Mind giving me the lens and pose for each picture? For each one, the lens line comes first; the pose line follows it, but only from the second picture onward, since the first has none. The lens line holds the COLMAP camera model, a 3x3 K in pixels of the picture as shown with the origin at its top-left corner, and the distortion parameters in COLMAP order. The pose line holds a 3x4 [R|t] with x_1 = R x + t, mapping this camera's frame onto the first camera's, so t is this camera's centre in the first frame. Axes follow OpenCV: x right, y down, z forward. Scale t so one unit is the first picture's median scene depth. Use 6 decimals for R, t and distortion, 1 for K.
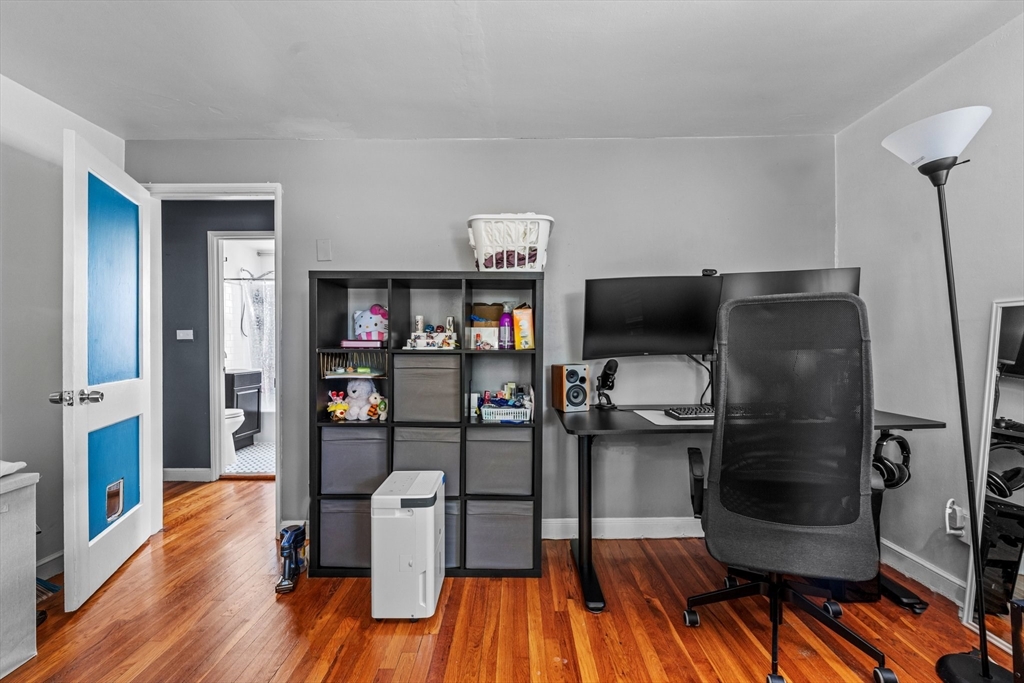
lens RADIAL K [[420.8, 0, 508.4], [0, 420.8, 350.0], [0, 0, 1]] dist [-0.000515, -0.000459]
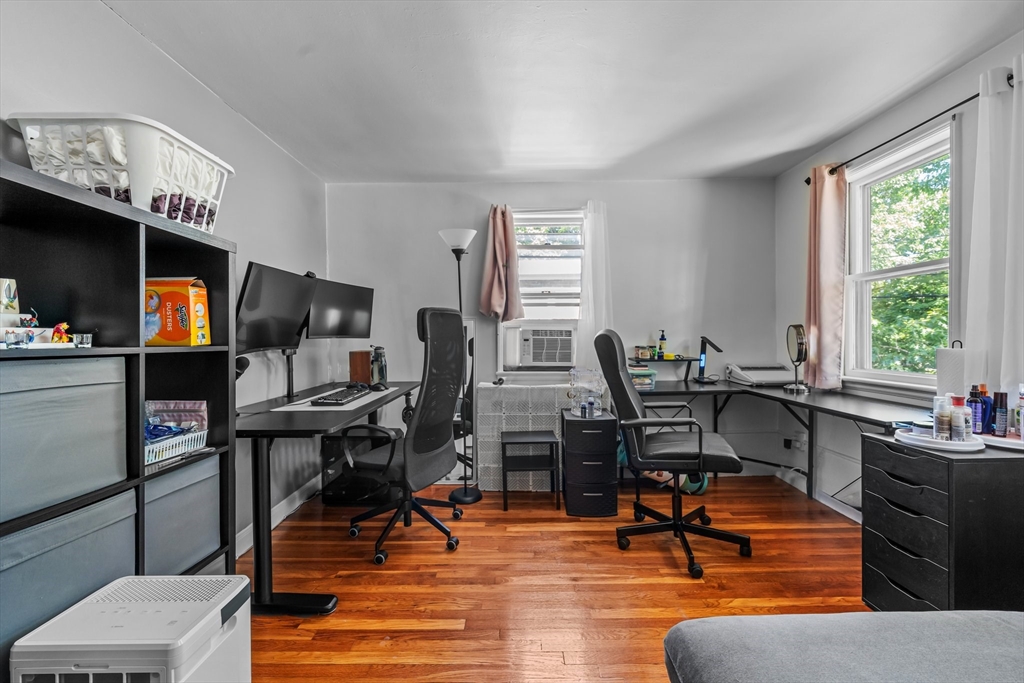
lens RADIAL K [[420.8, 0, 510.3], [0, 420.8, 343.1], [0, 0, 1]] dist [-0.000515, -0.000459]
pose [[-0.000895, -0.007648, 0.999970, -0.664337], [0.019538, 0.999780, 0.007664, -0.001139], [-0.999809, 0.019545, -0.000745, 0.493558]]
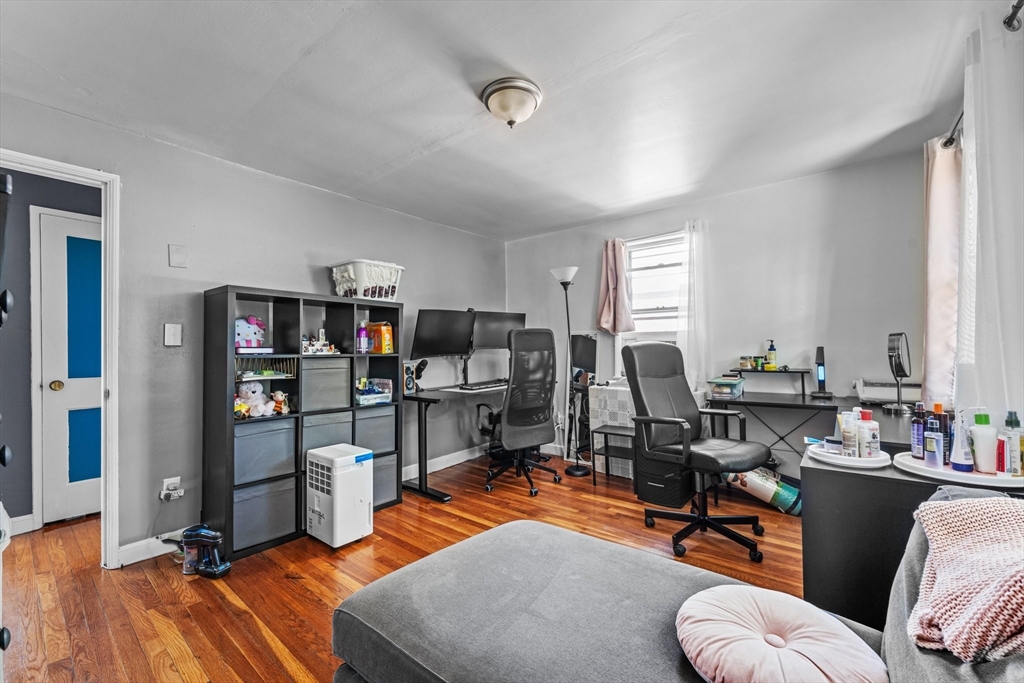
lens RADIAL K [[420.8, 0, 508.9], [0, 420.8, 346.6], [0, 0, 1]] dist [-0.000515, -0.000459]
pose [[0.629550, 0.001288, 0.776959, -0.855133], [0.016416, 0.999753, -0.014959, 0.003854], [-0.776787, 0.022172, 0.629373, -0.270418]]
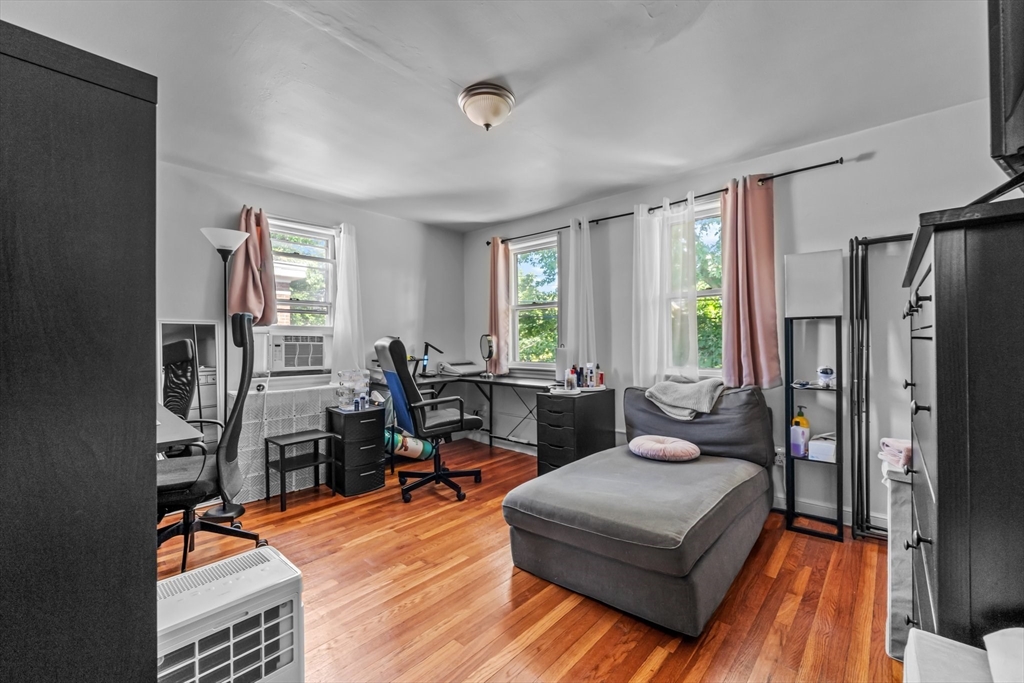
lens RADIAL K [[420.8, 0, 520.4], [0, 420.8, 343.3], [0, 0, 1]] dist [-0.000515, -0.000459]
pose [[-0.755595, 0.007159, 0.655000, -0.819904], [0.019385, 0.999747, 0.011435, -0.008051], [-0.654753, 0.021337, -0.755542, 1.026882]]
